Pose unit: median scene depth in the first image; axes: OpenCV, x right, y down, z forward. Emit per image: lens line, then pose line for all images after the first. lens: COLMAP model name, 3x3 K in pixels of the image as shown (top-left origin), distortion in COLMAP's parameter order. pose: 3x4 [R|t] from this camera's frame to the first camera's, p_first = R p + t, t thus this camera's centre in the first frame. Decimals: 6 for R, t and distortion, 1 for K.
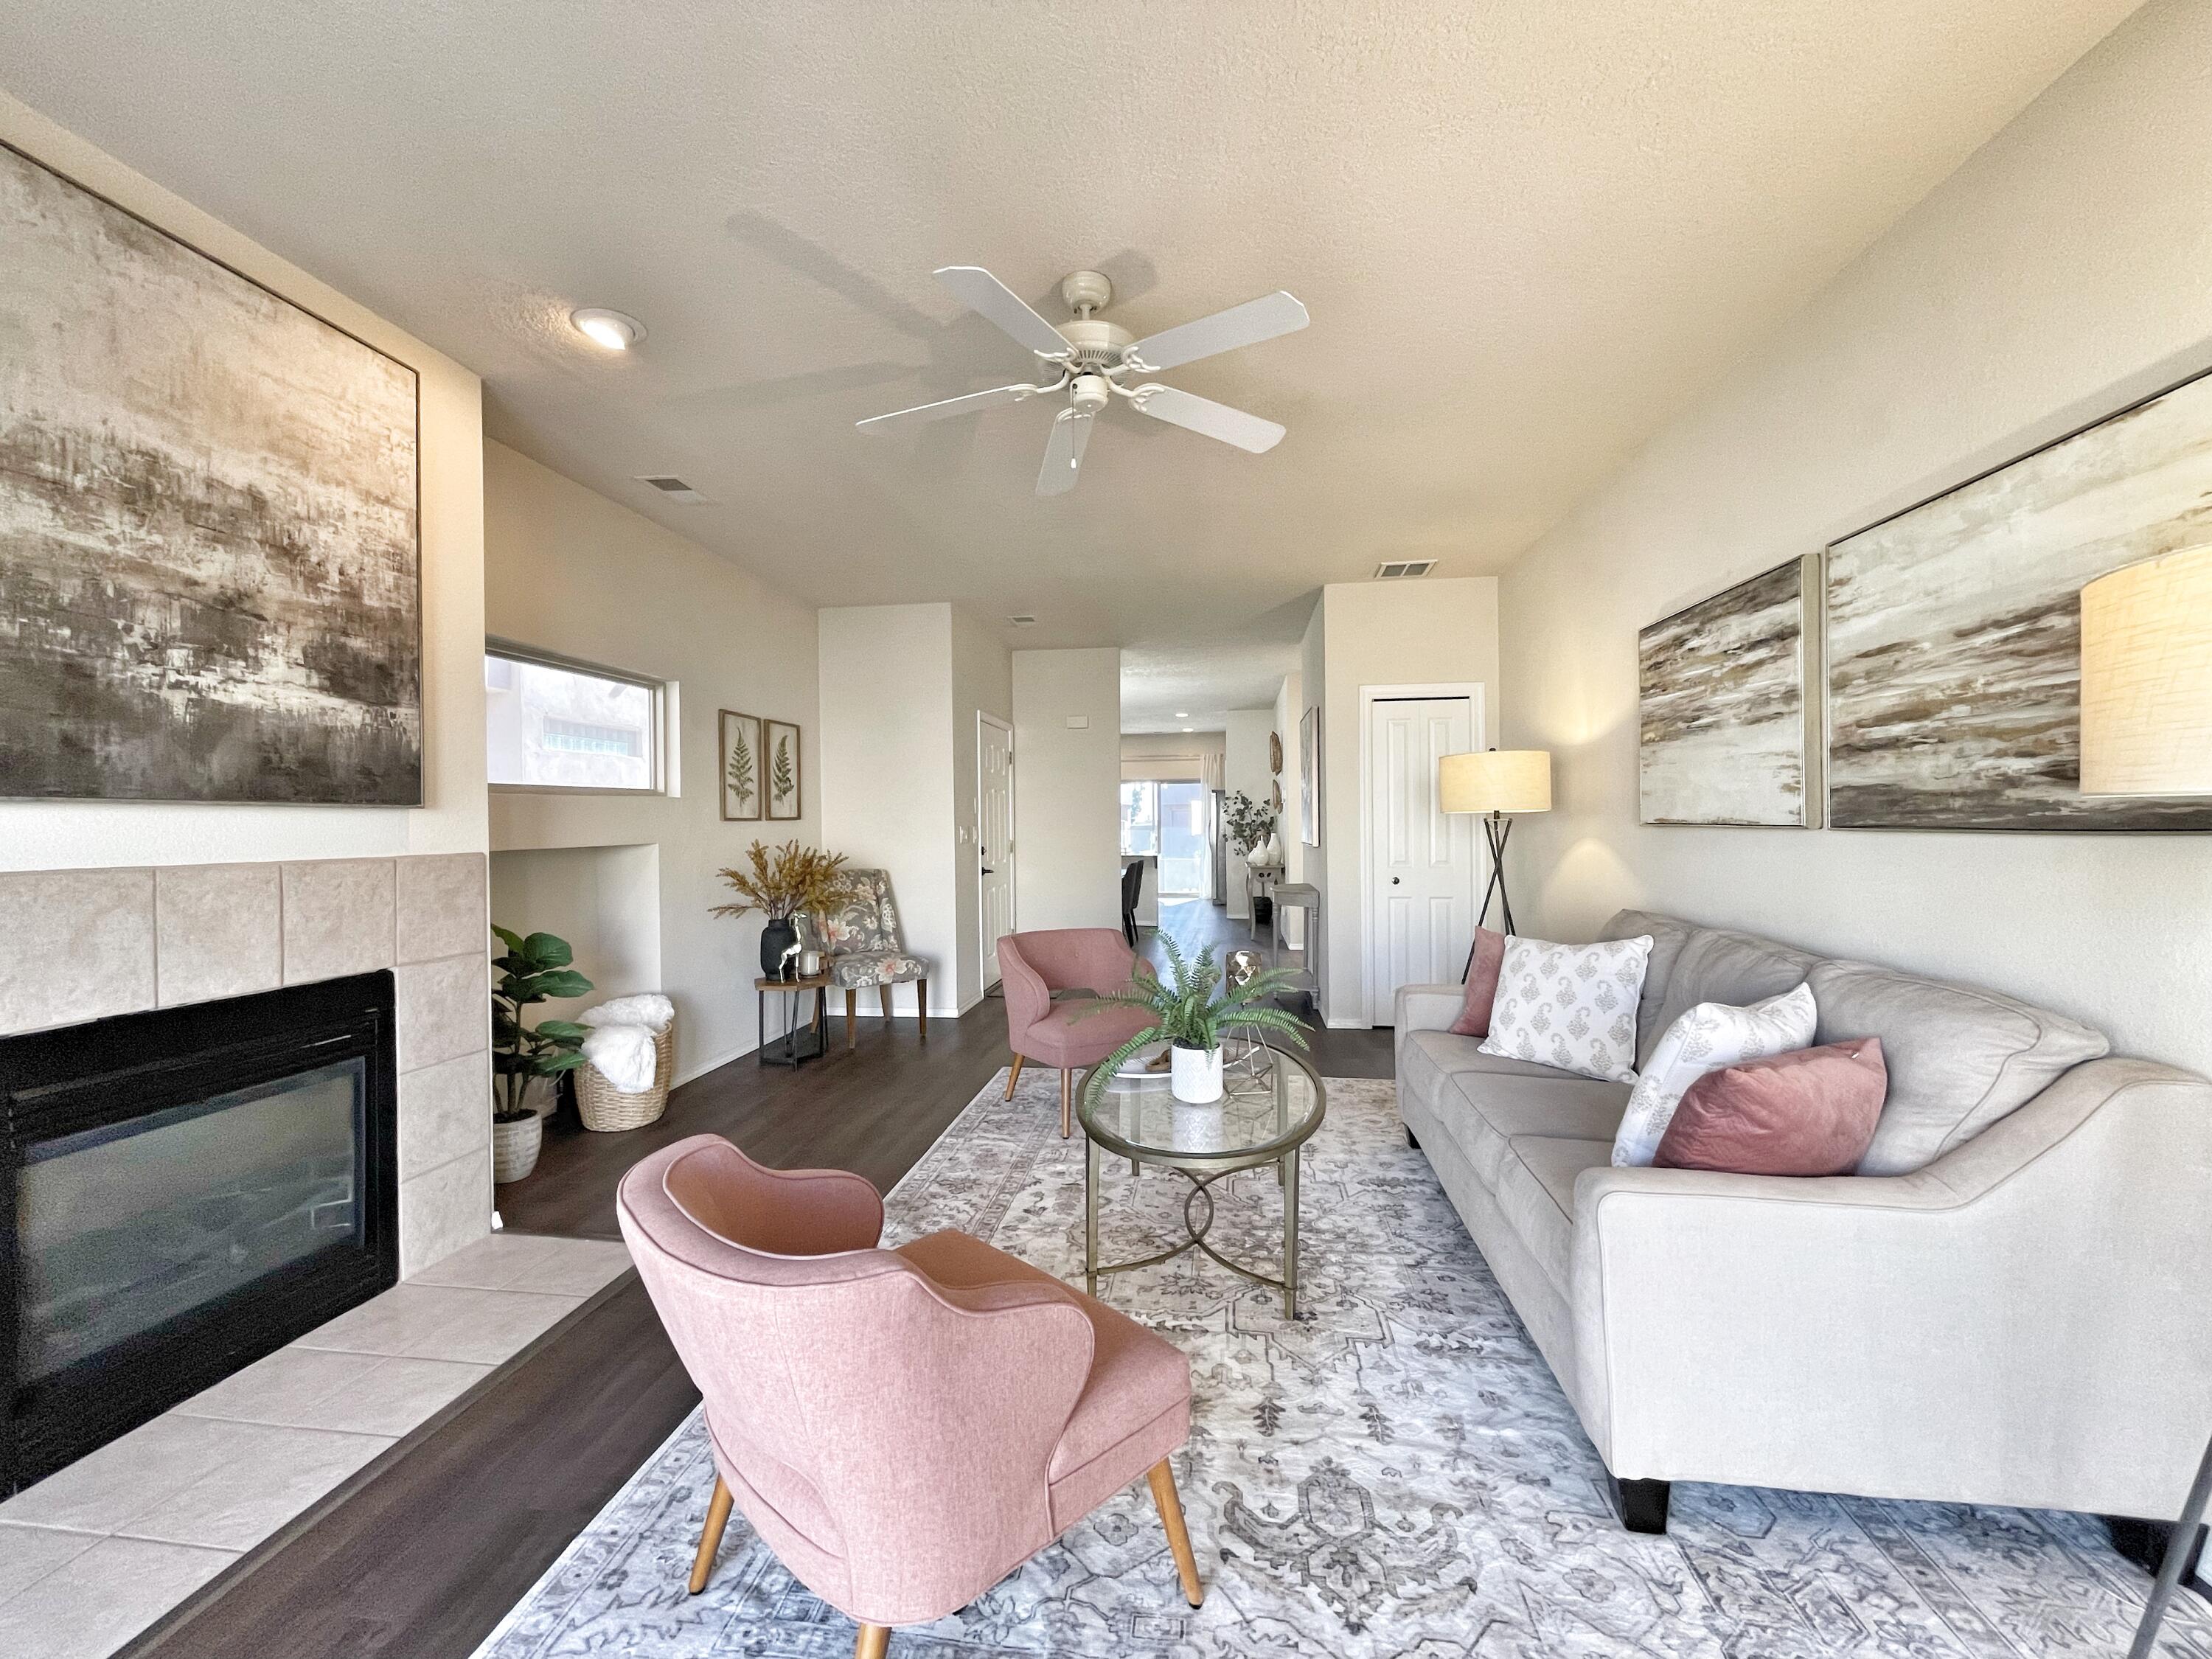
lens RADIAL K [[903.3, 0, 1098.5], [0, 903.3, 825.2], [0, 0, 1]] dist [-0.000607, -0.000570]
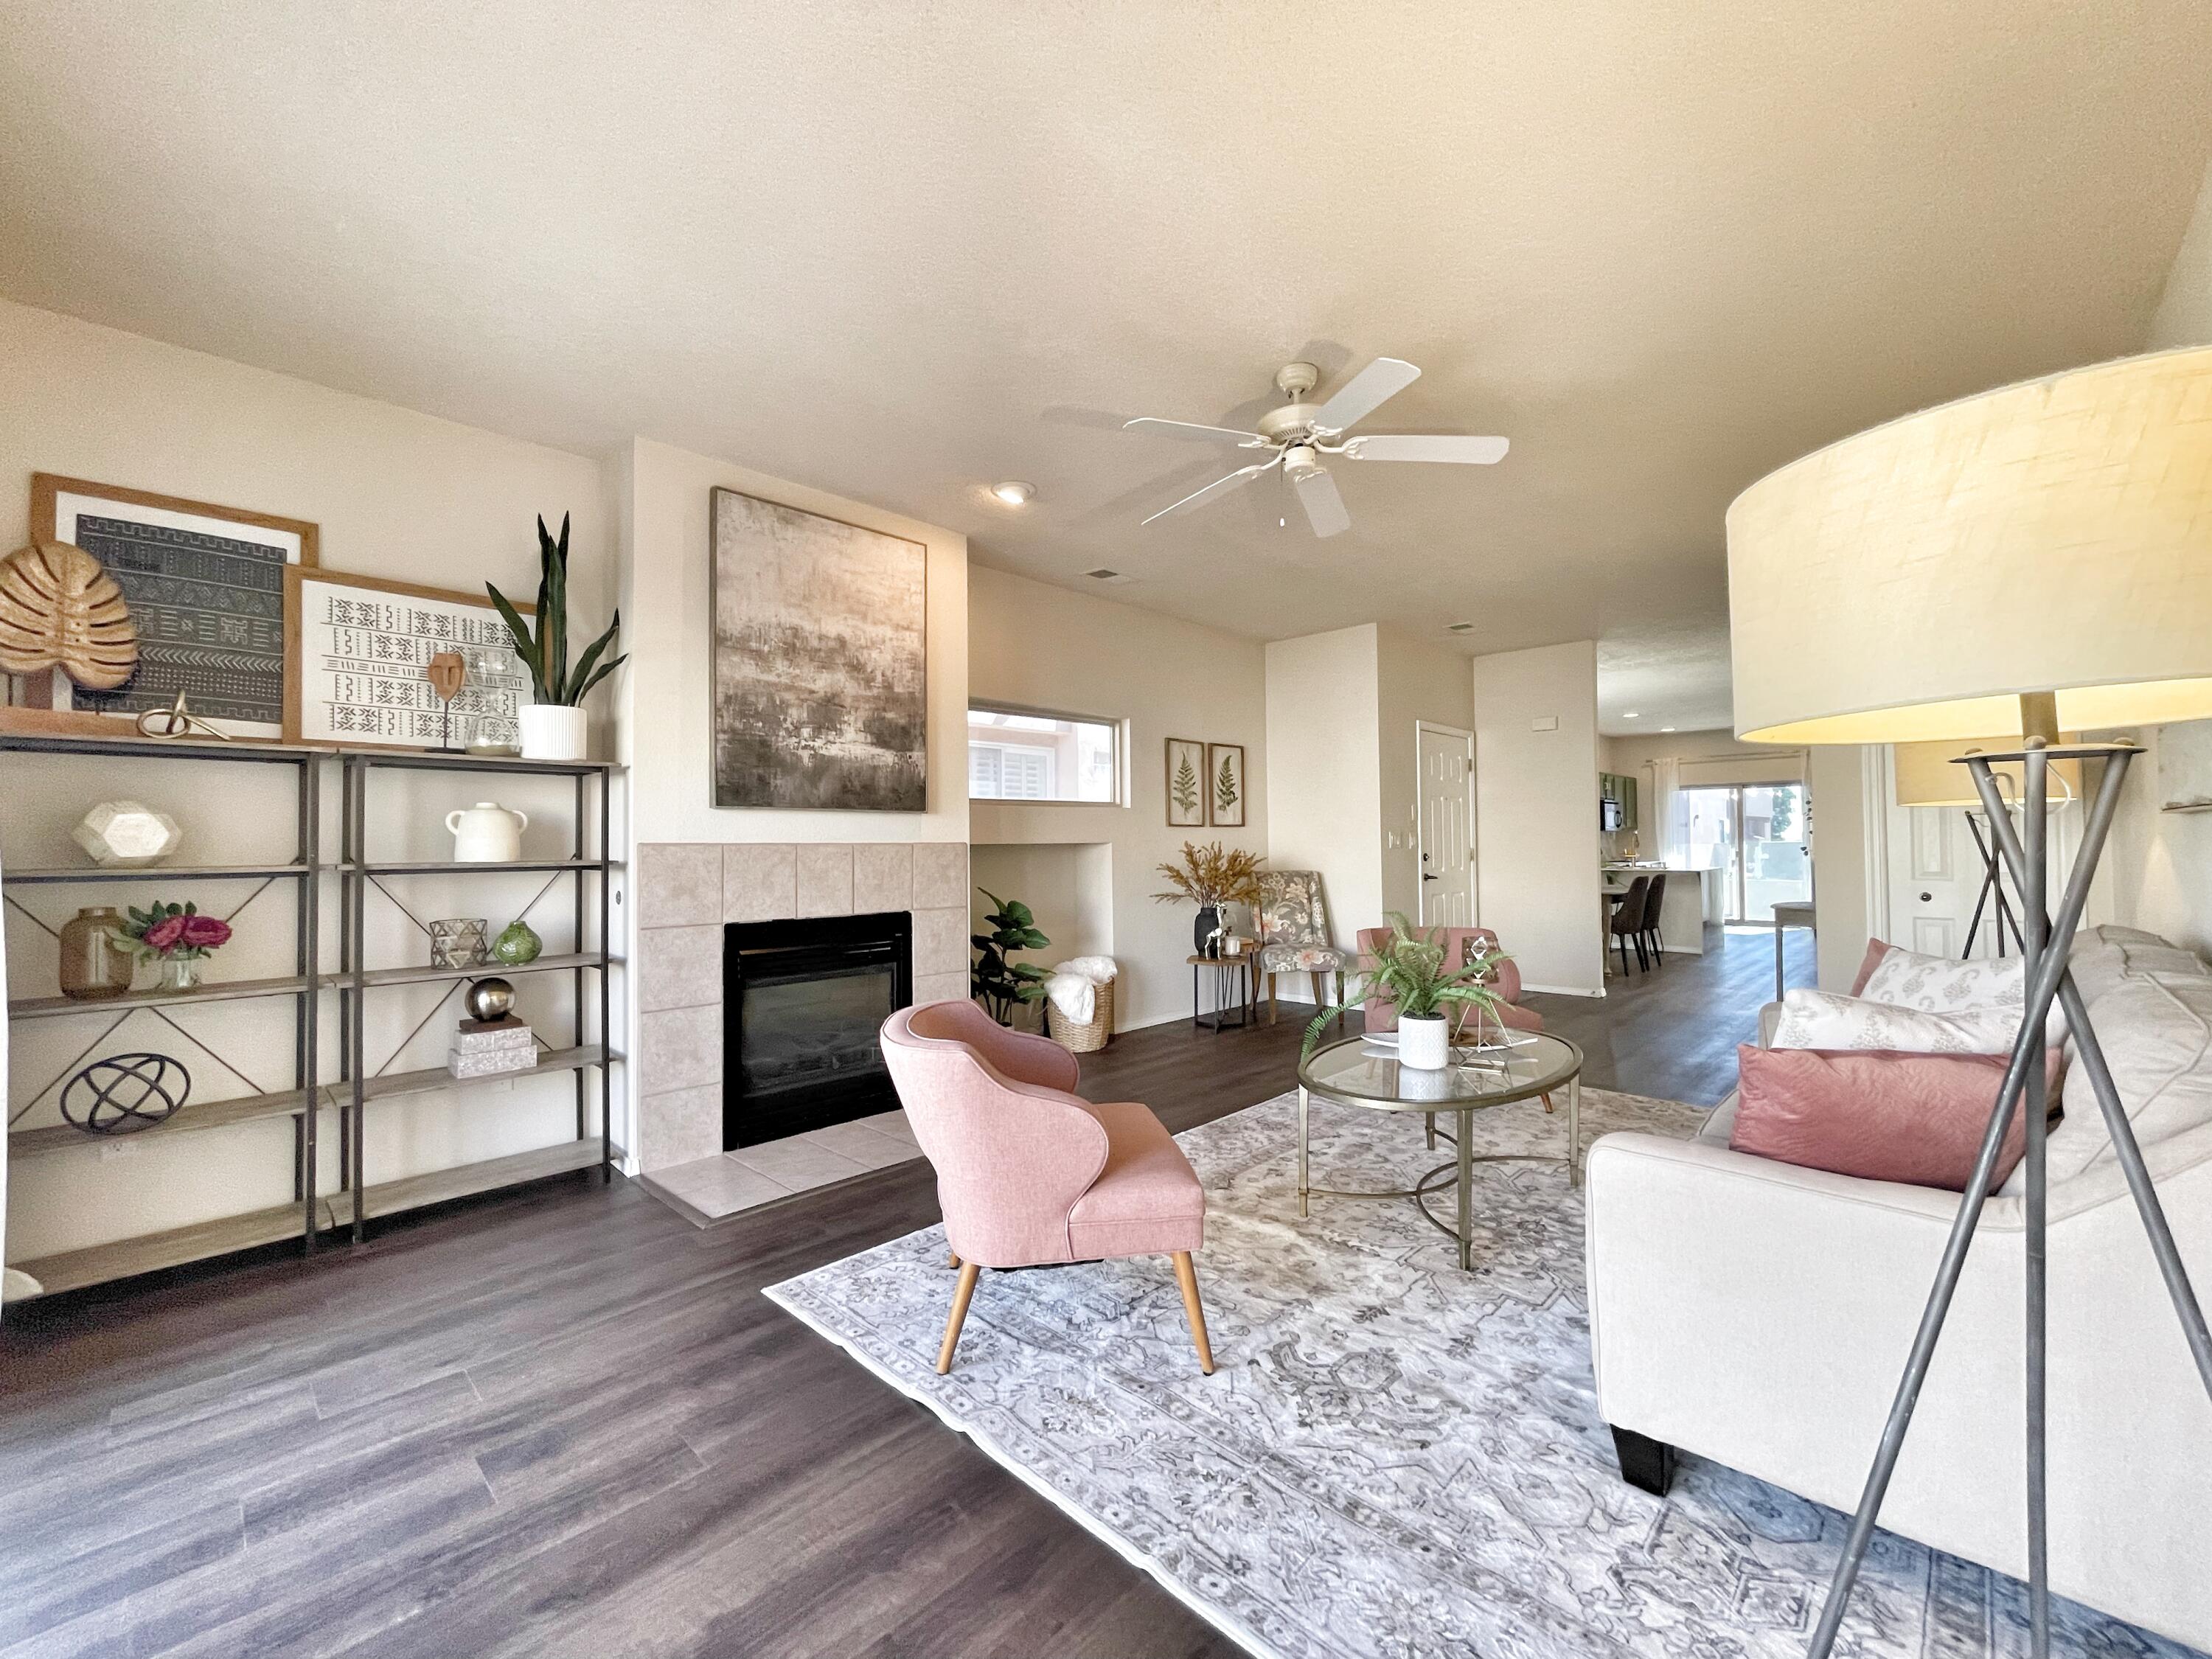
lens RADIAL K [[903.3, 0, 1098.5], [0, 903.3, 825.2], [0, 0, 1]] dist [-0.000607, -0.000570]
pose [[0.808638, -0.010687, -0.588210, 0.497180], [-0.001392, 0.999797, -0.020079, 0.038118], [0.588305, 0.017055, 0.808459, -0.137751]]
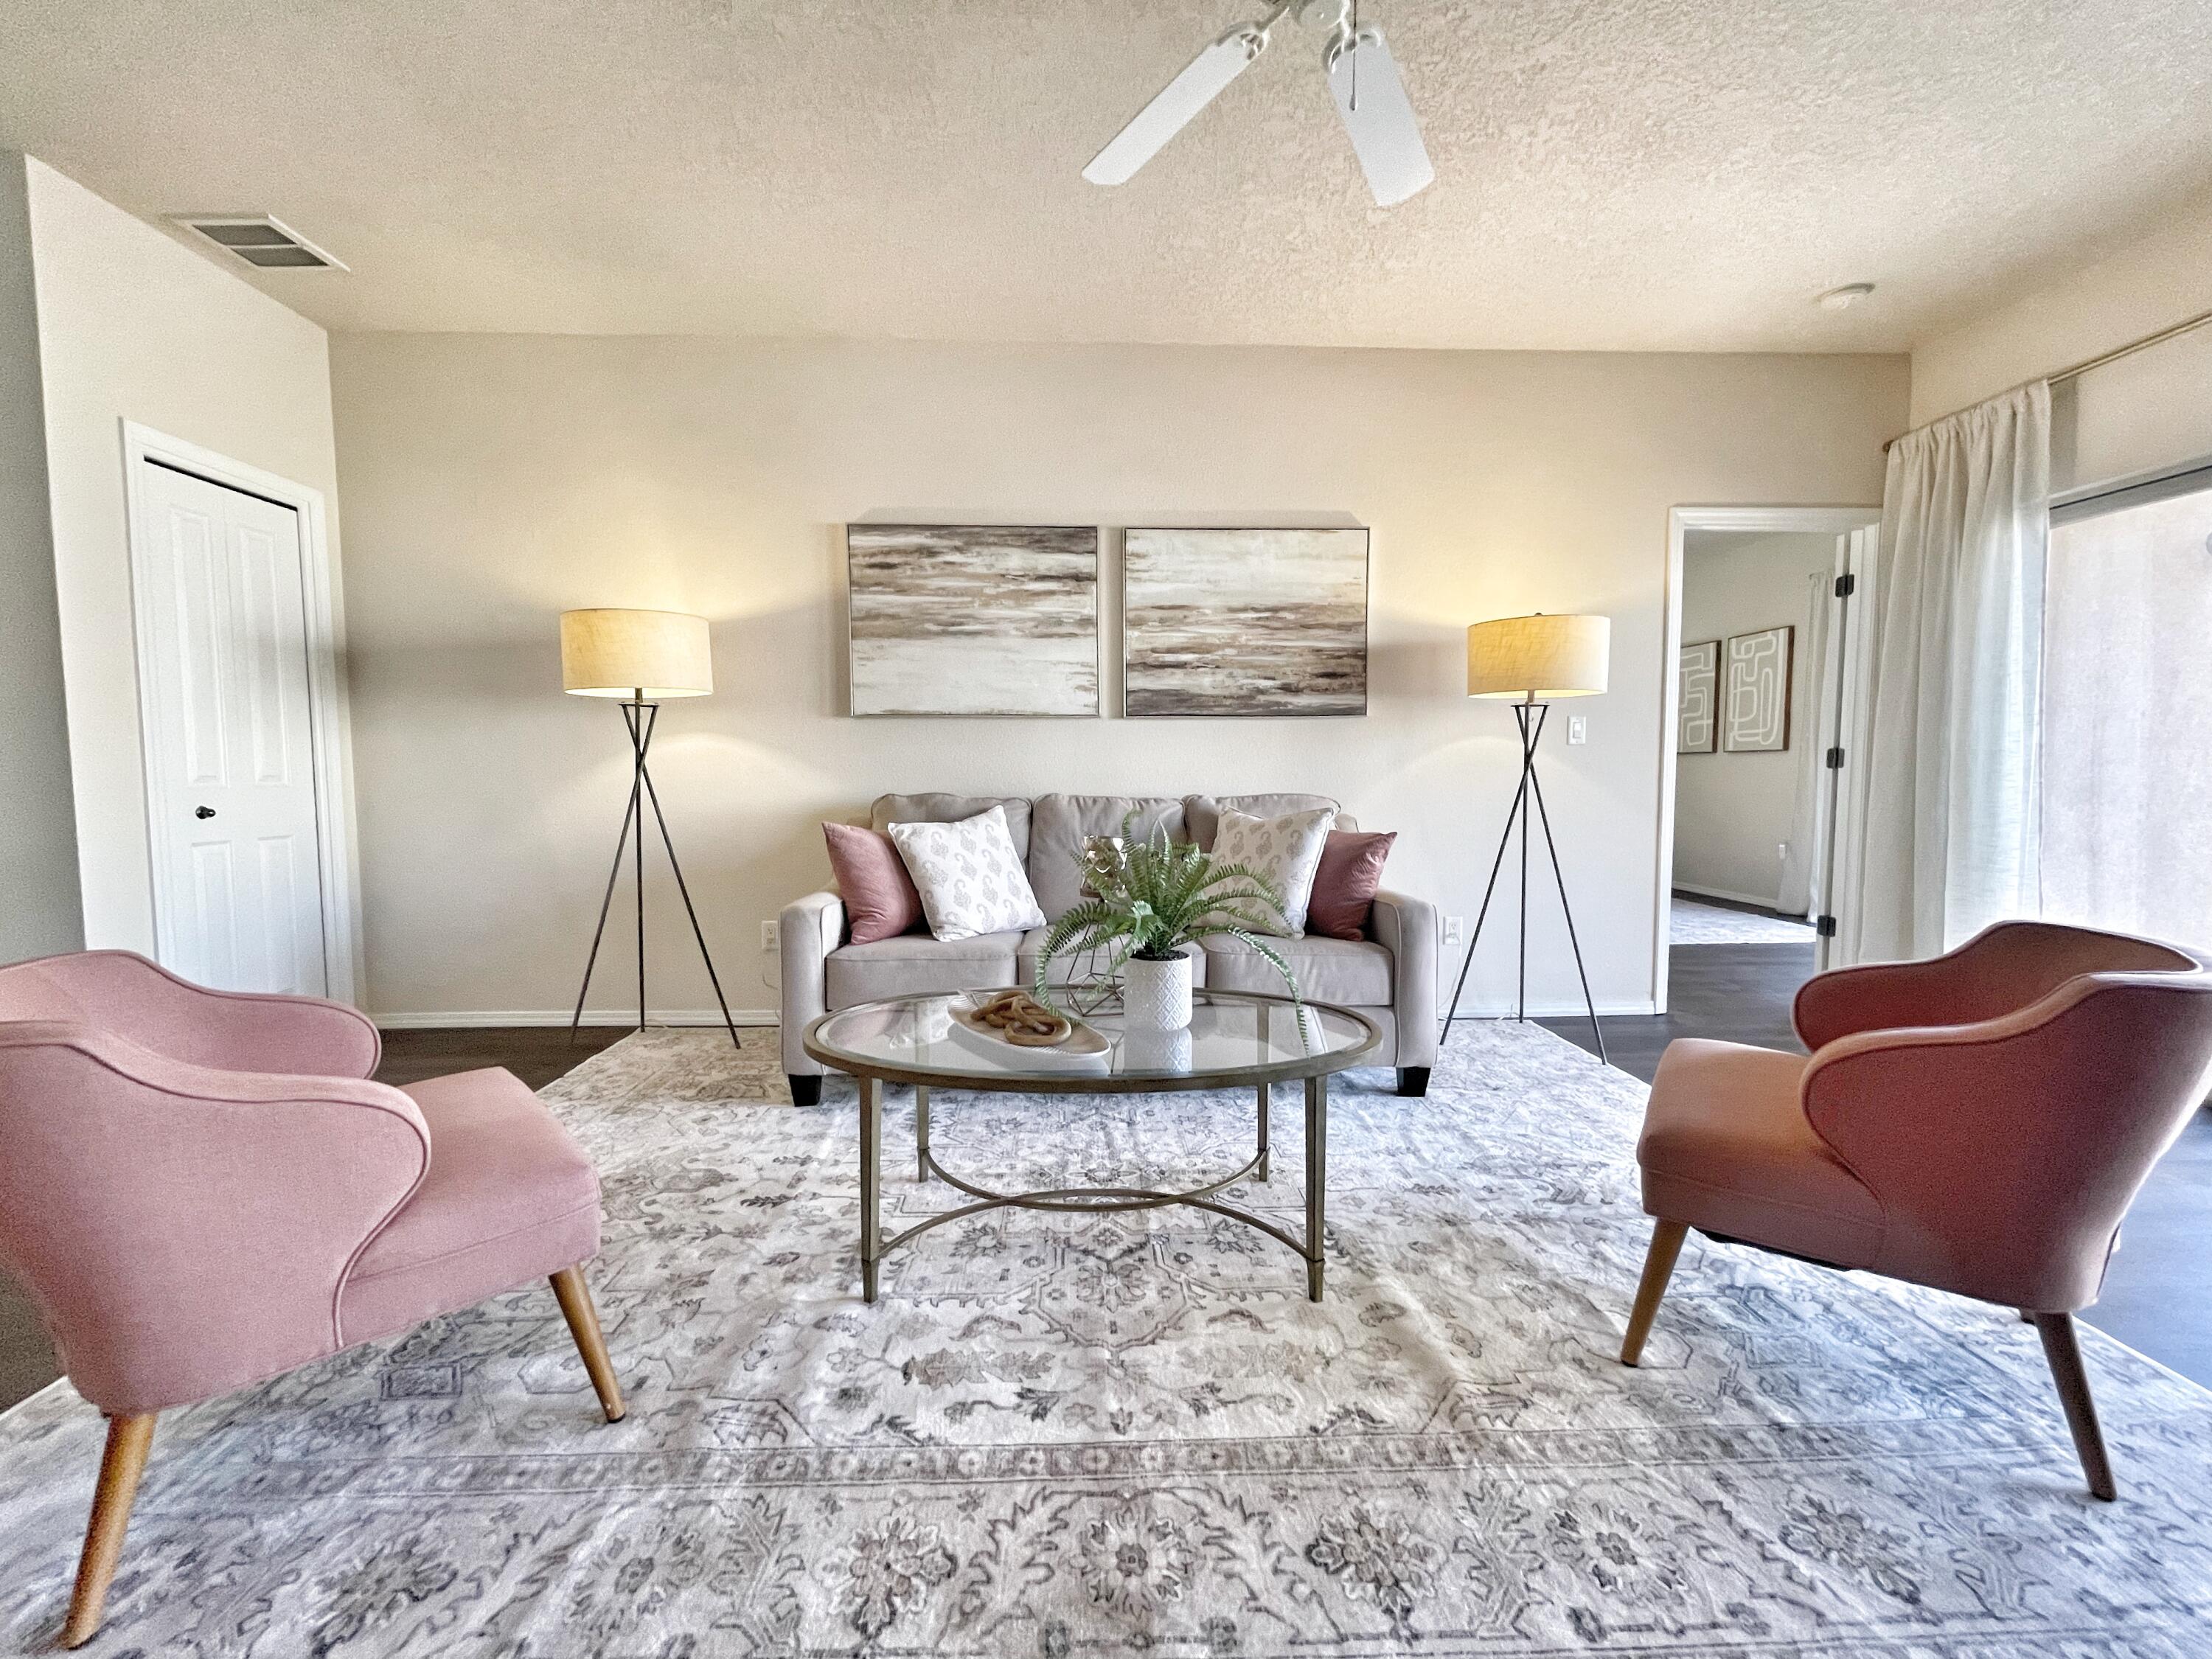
lens RADIAL K [[903.3, 0, 1098.5], [0, 903.3, 825.2], [0, 0, 1]] dist [-0.000607, -0.000570]
pose [[-0.173830, -0.052301, 0.983386, -0.701591], [0.008837, 0.998466, 0.054665, 0.104586], [-0.984736, 0.018192, -0.173101, 1.337862]]
